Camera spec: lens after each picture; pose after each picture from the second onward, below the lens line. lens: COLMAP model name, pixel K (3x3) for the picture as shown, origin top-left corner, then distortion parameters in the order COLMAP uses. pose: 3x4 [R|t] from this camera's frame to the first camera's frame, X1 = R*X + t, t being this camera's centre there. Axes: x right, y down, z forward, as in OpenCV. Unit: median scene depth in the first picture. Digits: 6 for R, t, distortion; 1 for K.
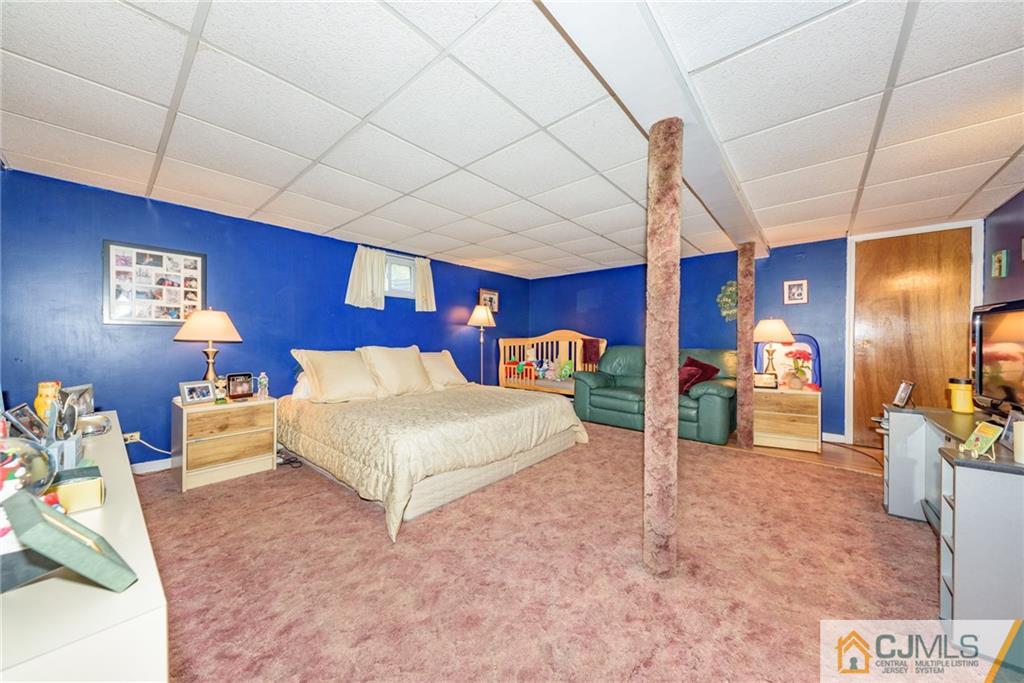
lens RADIAL K [[354.4, 0, 511.4], [0, 354.4, 342.6], [0, 0, 1]] dist [0.004598, -0.001184]
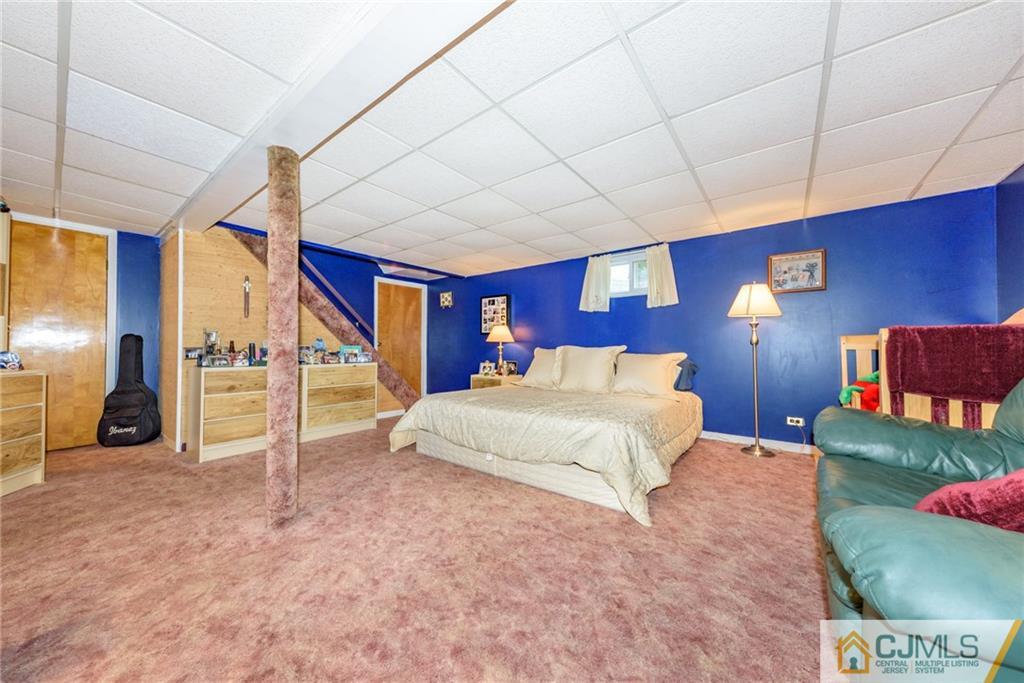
lens RADIAL K [[354.4, 0, 514.9], [0, 354.4, 343.6], [0, 0, 1]] dist [0.004598, -0.001184]
pose [[0.042730, -0.014201, -0.998986, 0.943616], [-0.013512, 0.999799, -0.014791, 0.028605], [0.998995, 0.014131, 0.042529, 0.986174]]
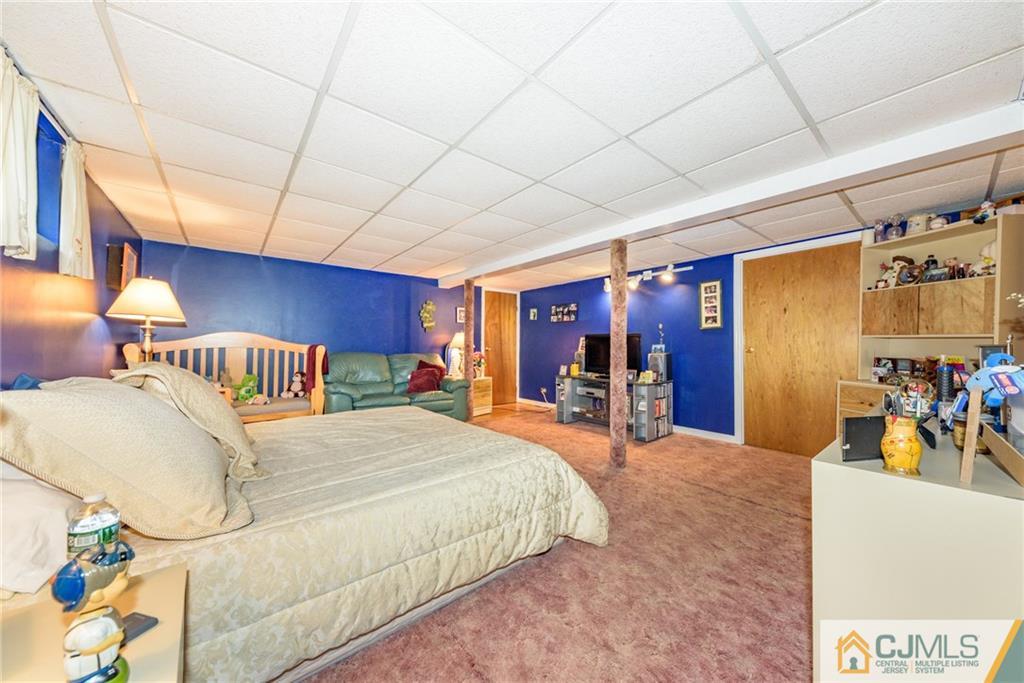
lens RADIAL K [[354.4, 0, 517.0], [0, 354.4, 341.7], [0, 0, 1]] dist [0.004598, -0.001184]
pose [[0.163410, 0.010117, 0.986506, -0.904906], [0.006193, 0.999917, -0.011281, -0.010697], [-0.986539, 0.007952, 0.163334, 0.697472]]
